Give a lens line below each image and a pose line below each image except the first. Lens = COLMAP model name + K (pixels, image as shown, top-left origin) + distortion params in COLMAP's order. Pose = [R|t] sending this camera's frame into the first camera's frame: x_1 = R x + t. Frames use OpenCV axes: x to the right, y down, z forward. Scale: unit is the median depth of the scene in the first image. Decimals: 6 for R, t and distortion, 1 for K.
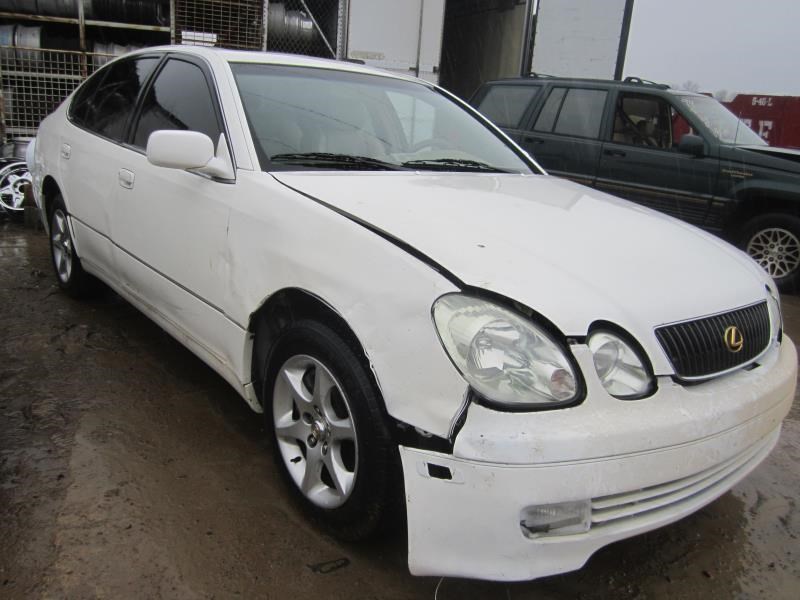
lens RADIAL K [[669.7, 0, 400.0], [0, 669.7, 300.0], [0, 0, 1]] dist [-0.038815, -0.003816]
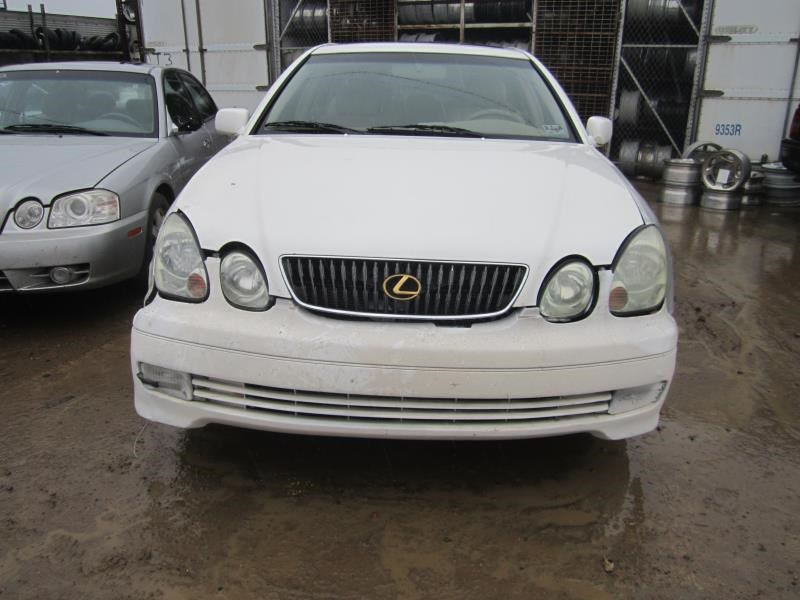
lens RADIAL K [[669.7, 0, 400.0], [0, 669.7, 300.0], [0, 0, 1]] dist [-0.038815, -0.003816]
pose [[0.747387, 0.144337, -0.648521, 0.805577], [-0.139457, 0.988452, 0.059275, 0.012915], [0.649588, 0.046140, 0.758885, 0.159105]]
